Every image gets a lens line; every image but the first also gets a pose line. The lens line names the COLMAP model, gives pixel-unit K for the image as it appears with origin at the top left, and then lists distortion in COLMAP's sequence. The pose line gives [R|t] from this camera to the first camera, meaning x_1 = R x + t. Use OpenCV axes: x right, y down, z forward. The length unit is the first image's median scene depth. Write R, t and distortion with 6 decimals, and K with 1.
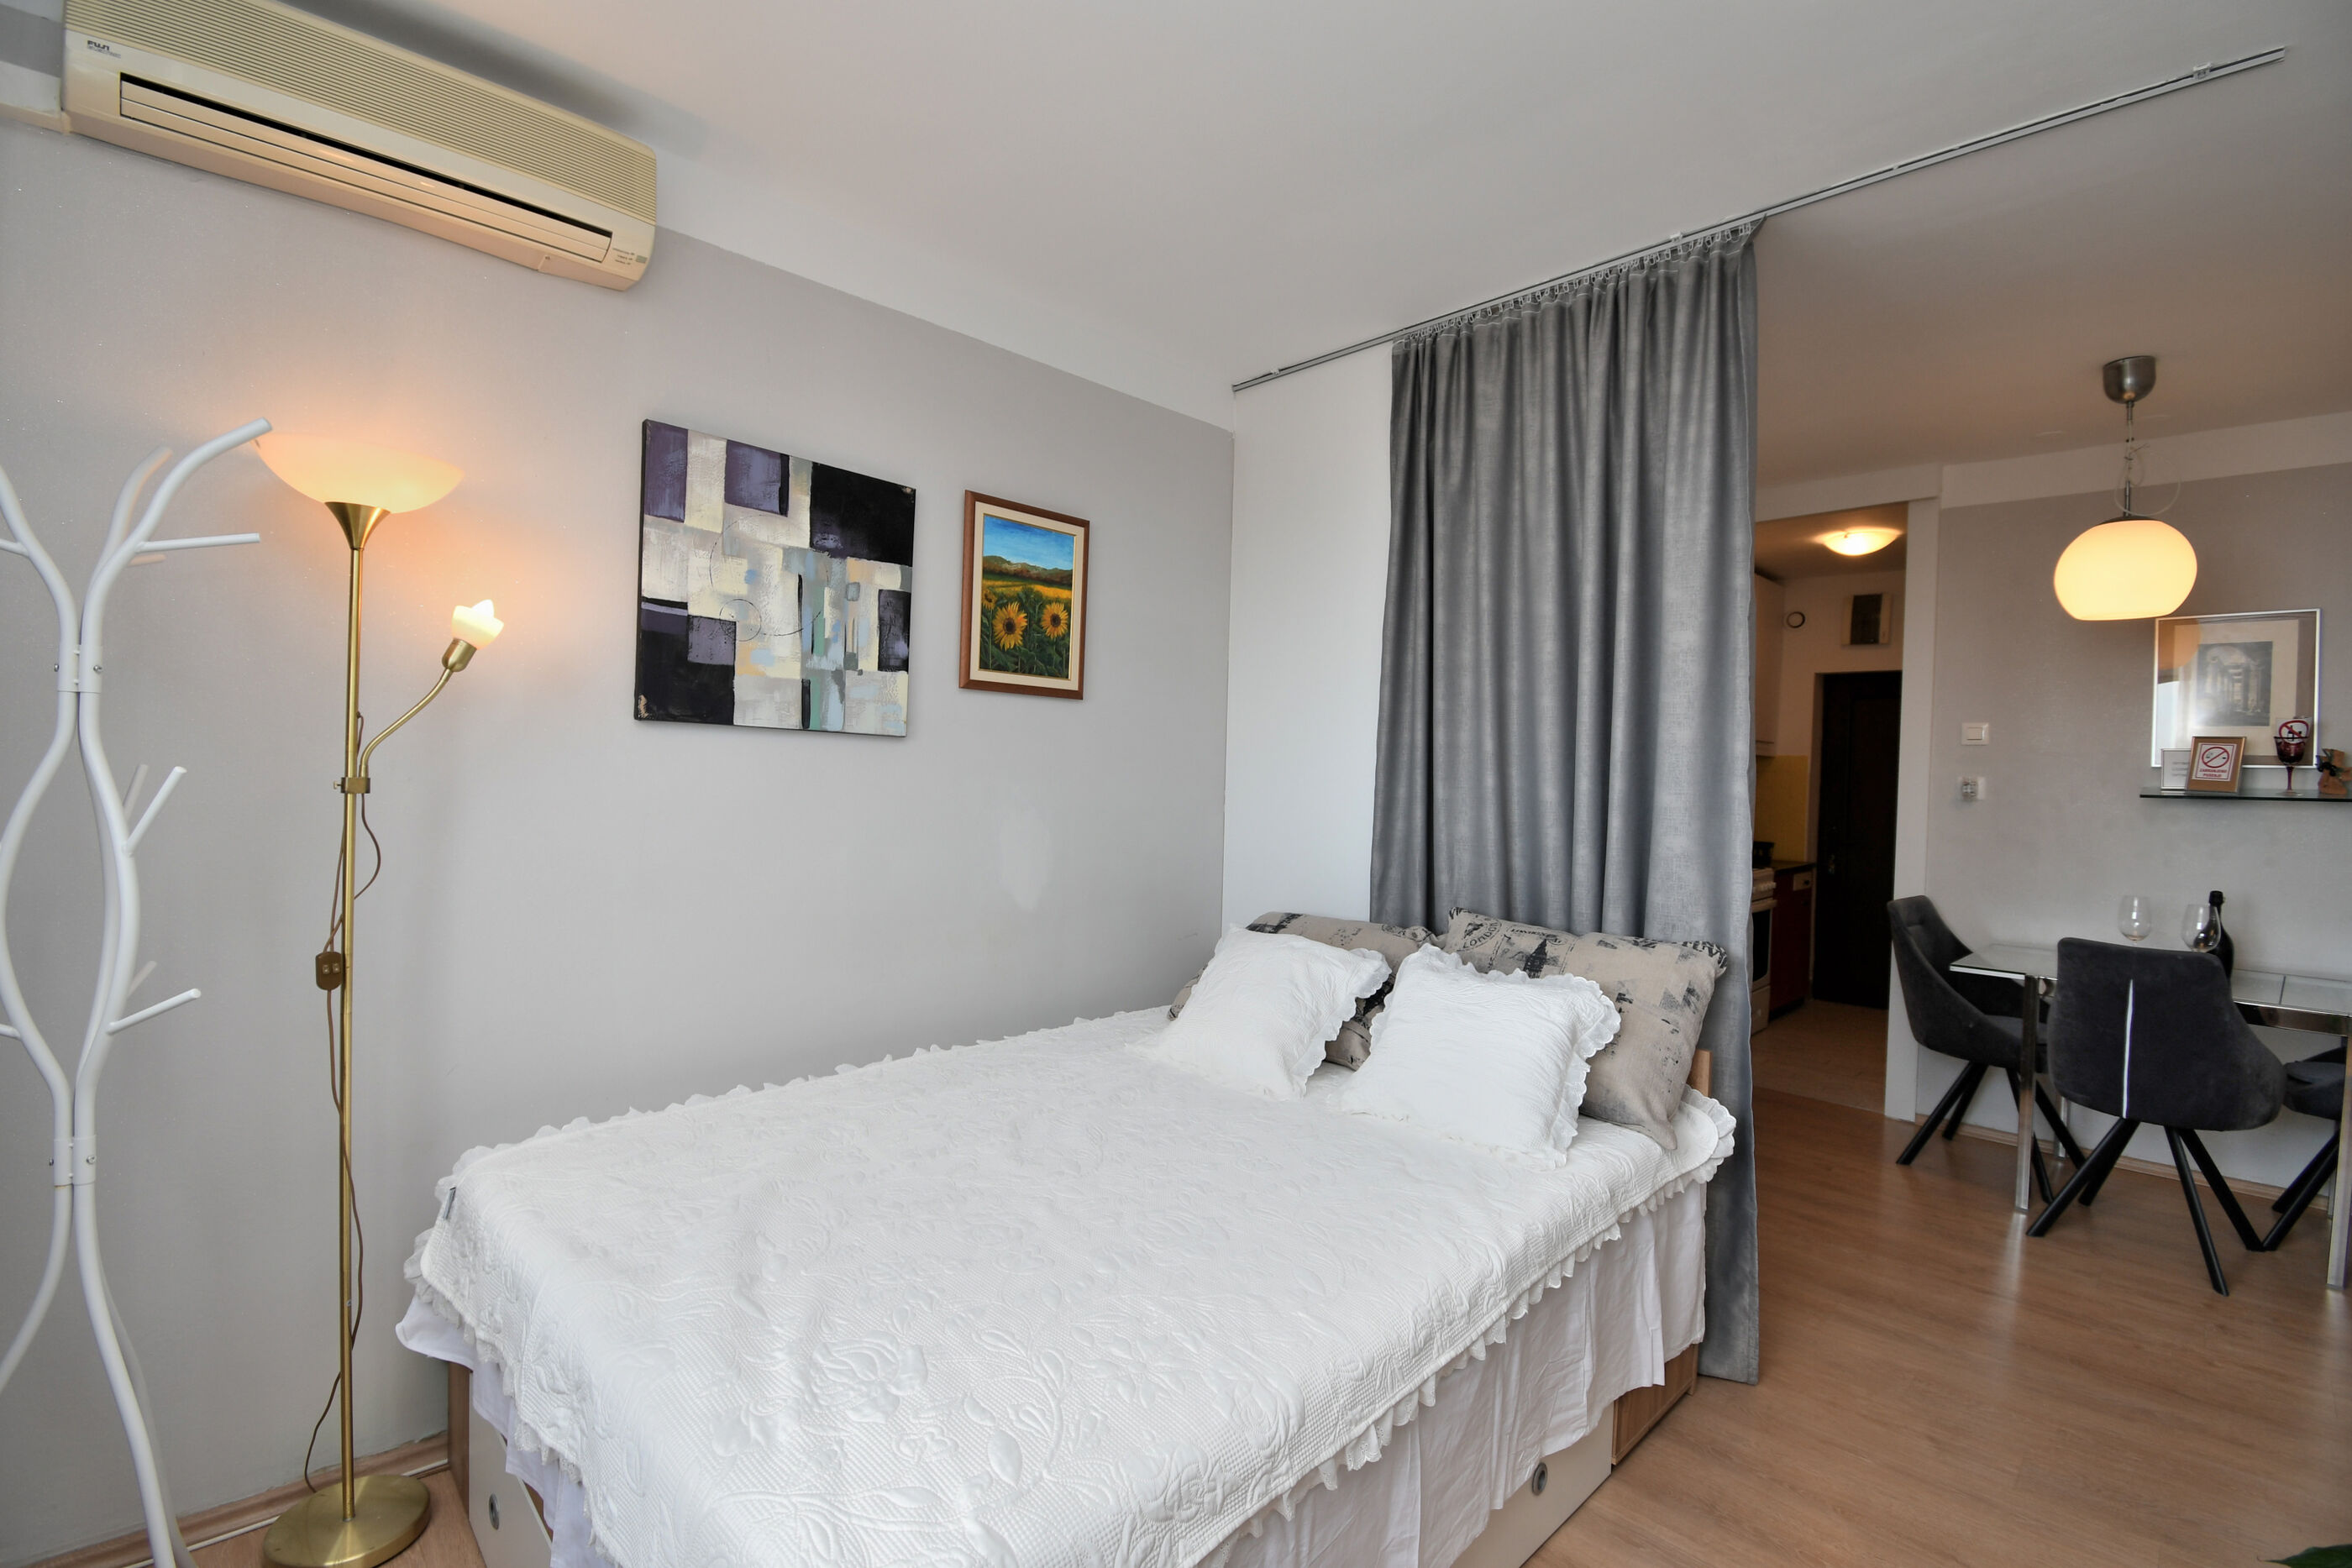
lens RADIAL K [[1032.0, 0, 1179.6], [0, 1032.0, 782.5], [0, 0, 1]] dist [0.021945, -0.026274]
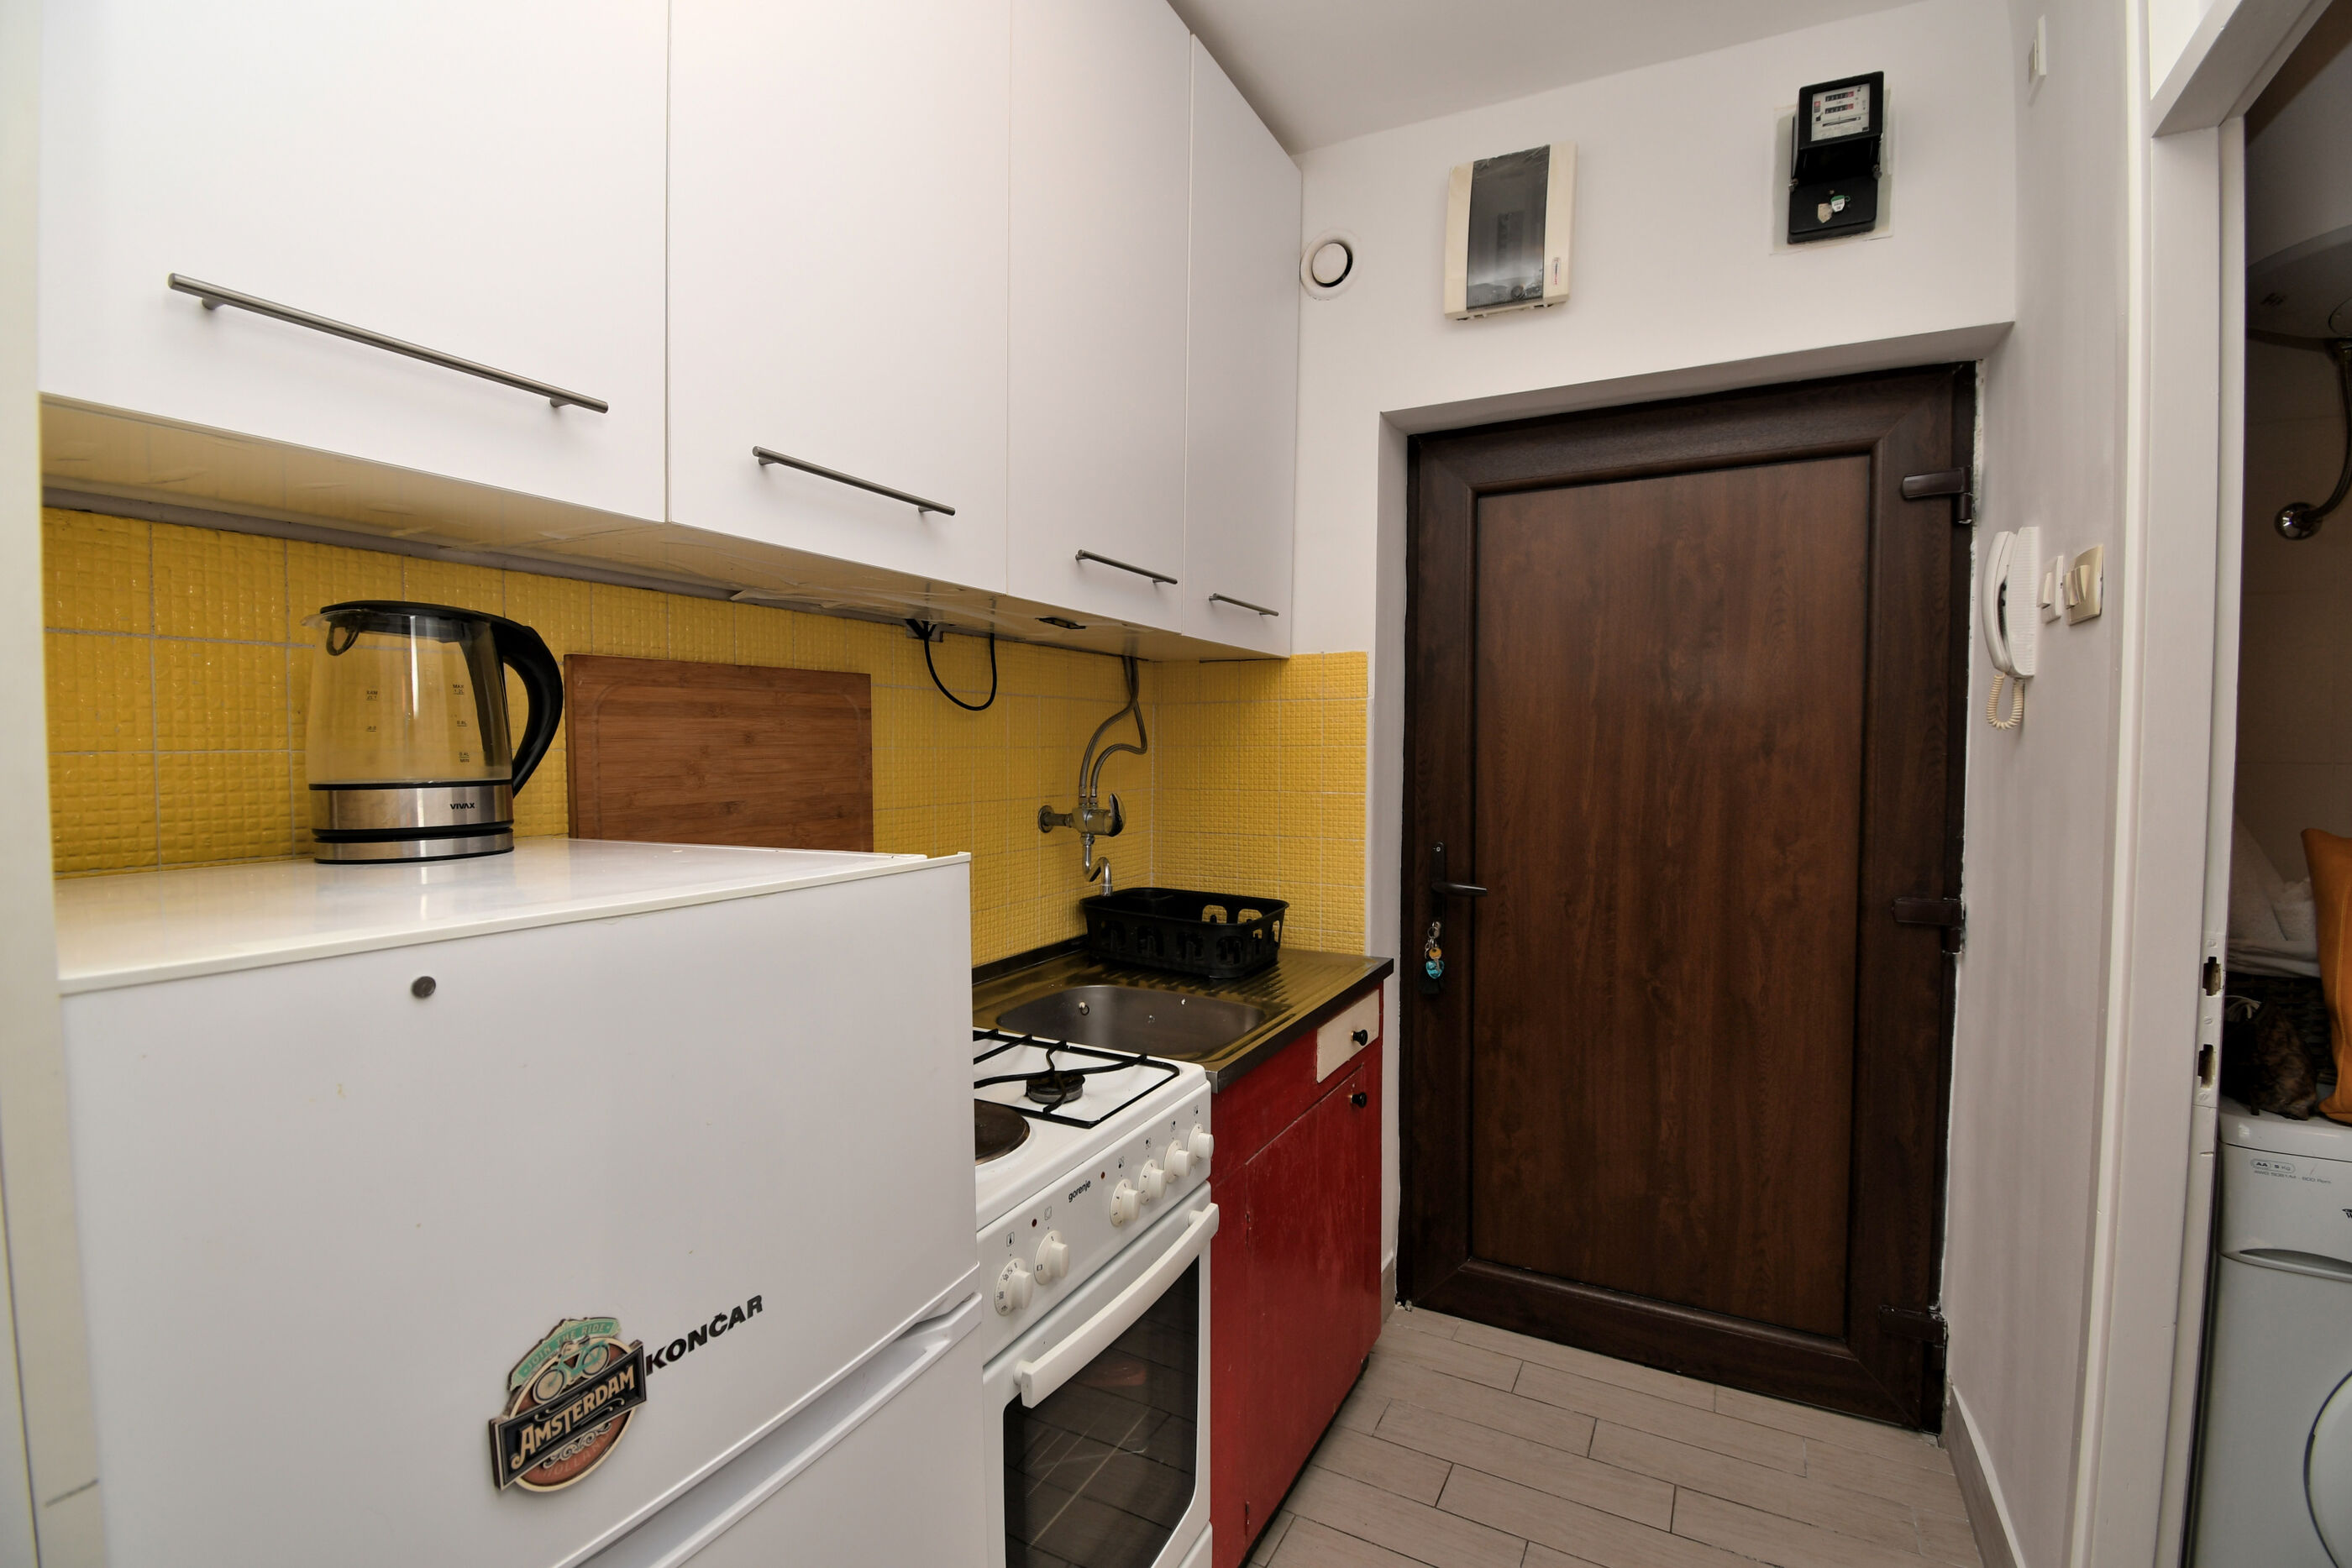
lens RADIAL K [[1032.0, 0, 1179.6], [0, 1032.0, 782.5], [0, 0, 1]] dist [0.021945, -0.026274]
pose [[0.955045, -0.029099, 0.295029, 0.978143], [0.021430, 0.999344, 0.029195, 0.014349], [-0.295685, -0.021560, 0.955042, 1.520516]]
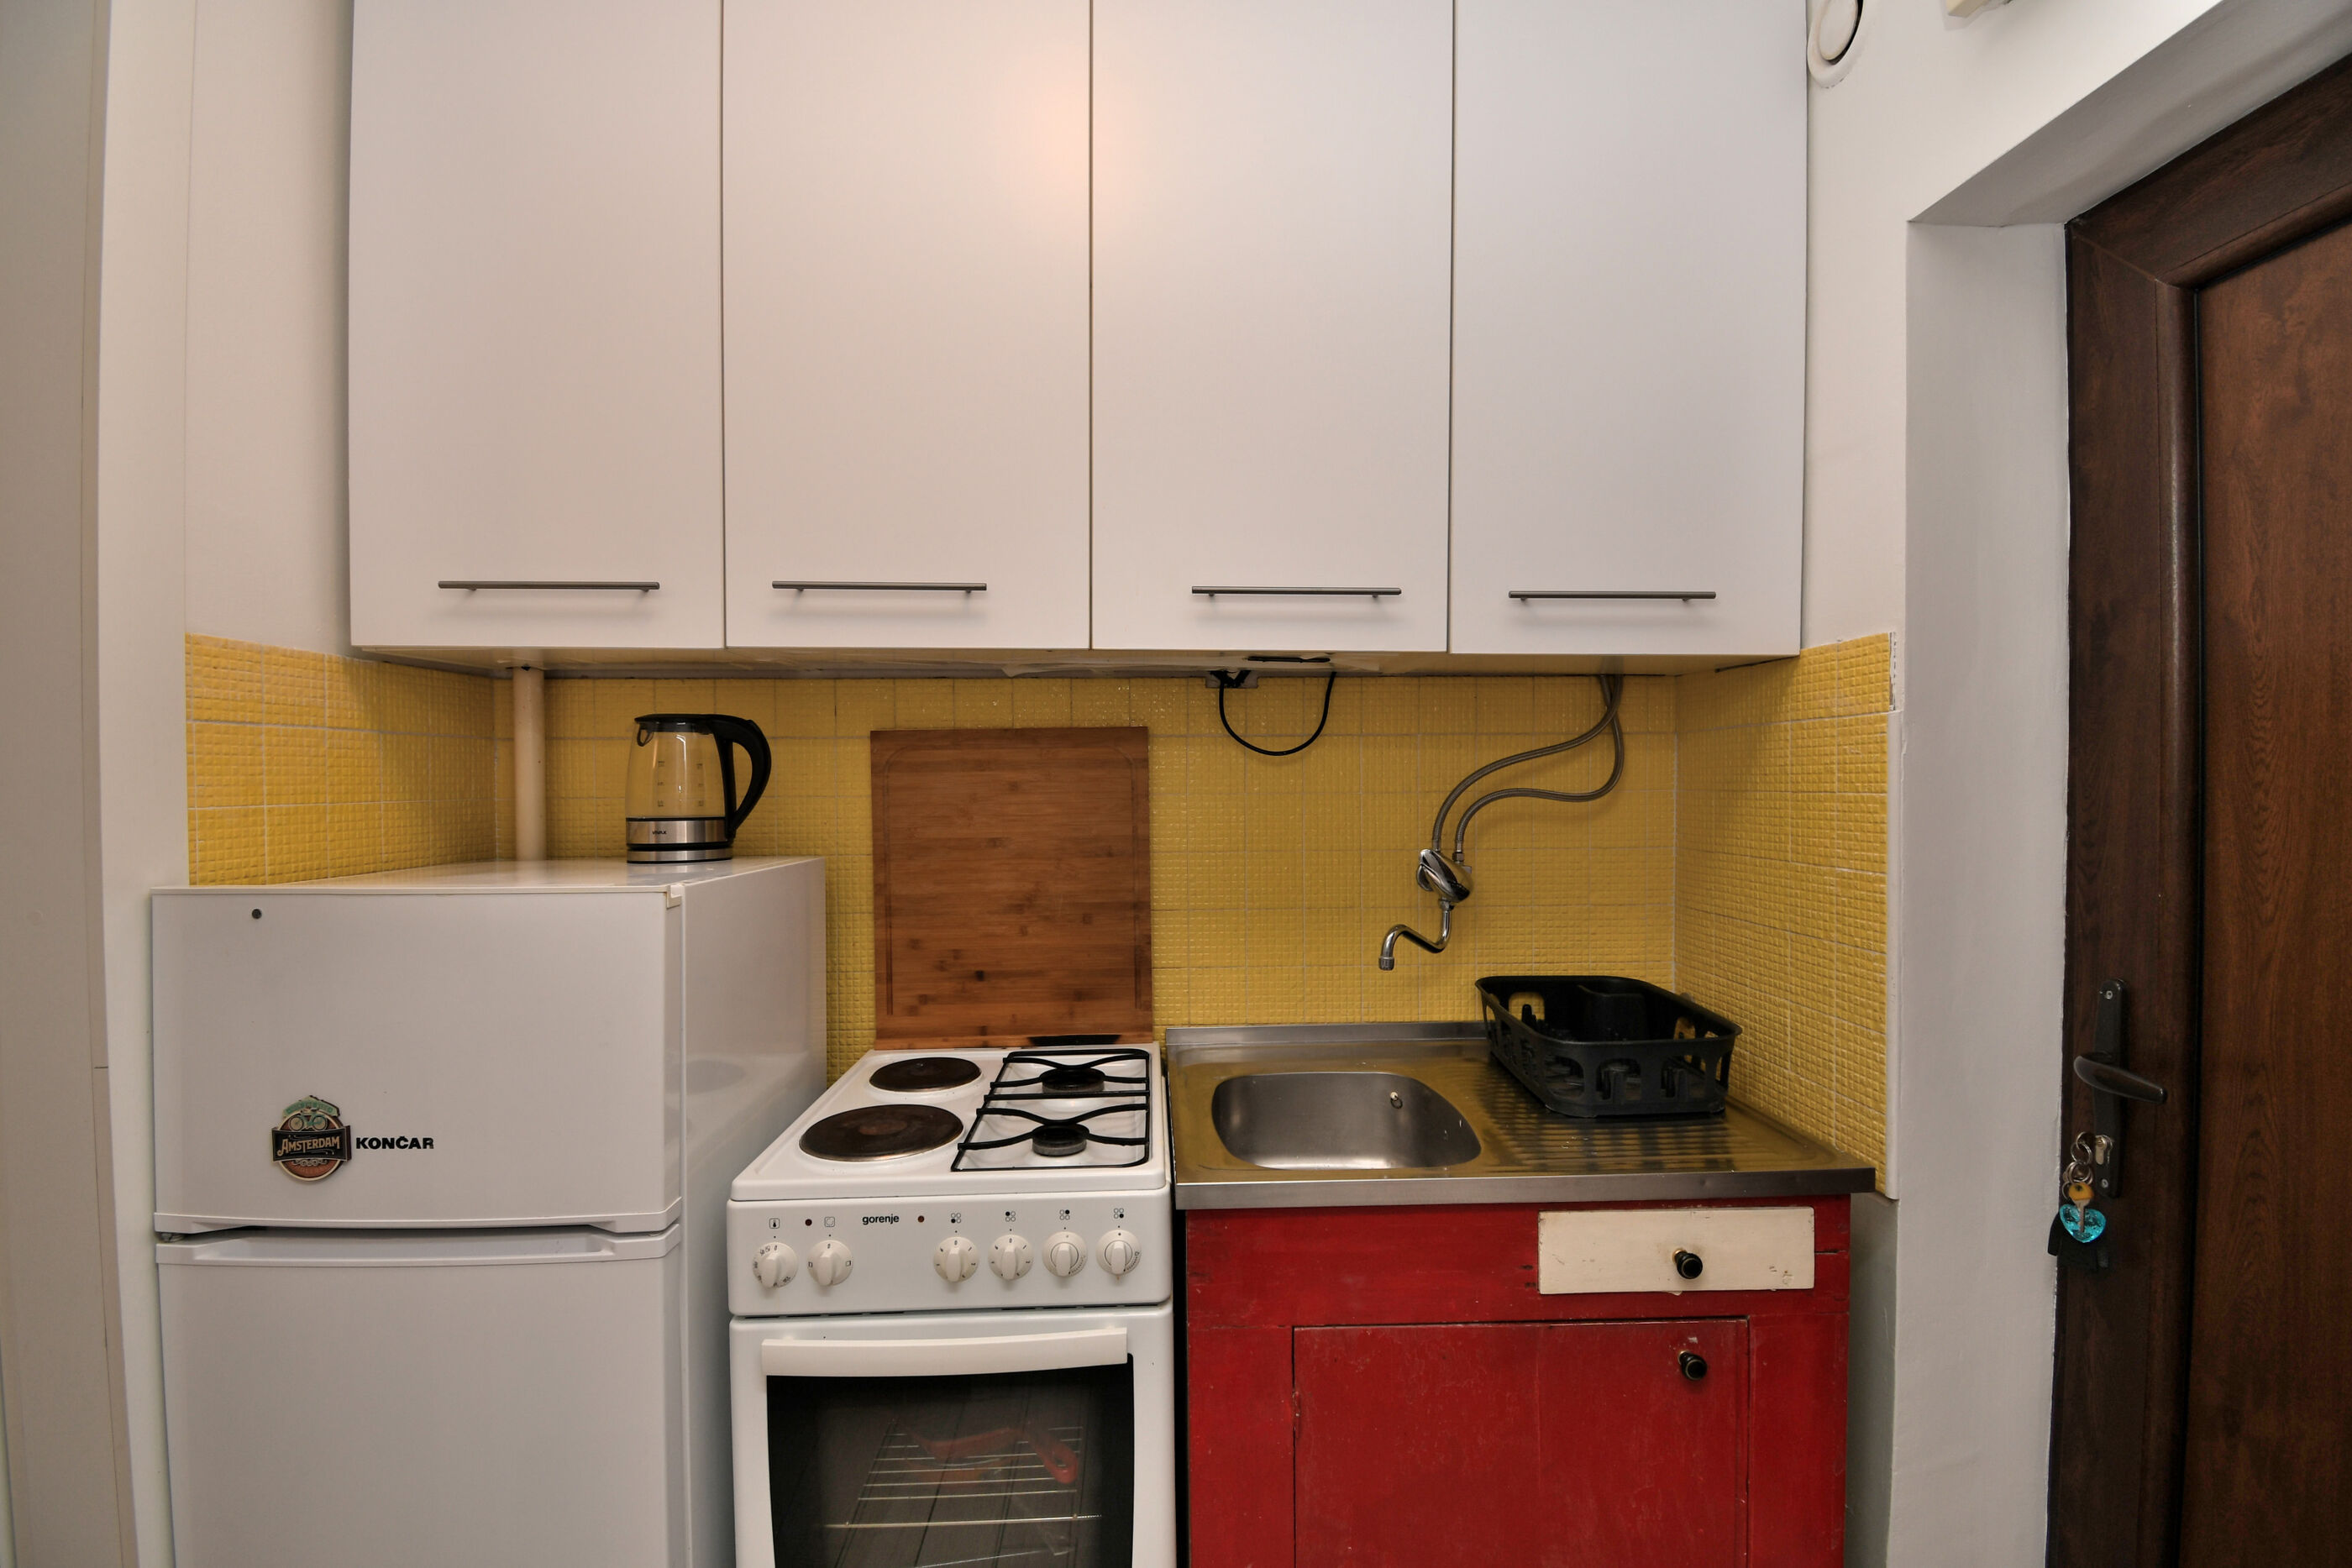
lens RADIAL K [[1032.0, 0, 1179.6], [0, 1032.0, 782.5], [0, 0, 1]] dist [0.021945, -0.026274]
pose [[0.735621, -0.021170, -0.677063, 1.424098], [0.010076, 0.999743, -0.020311, 0.013873], [0.677319, 0.008119, 0.735645, 1.676107]]
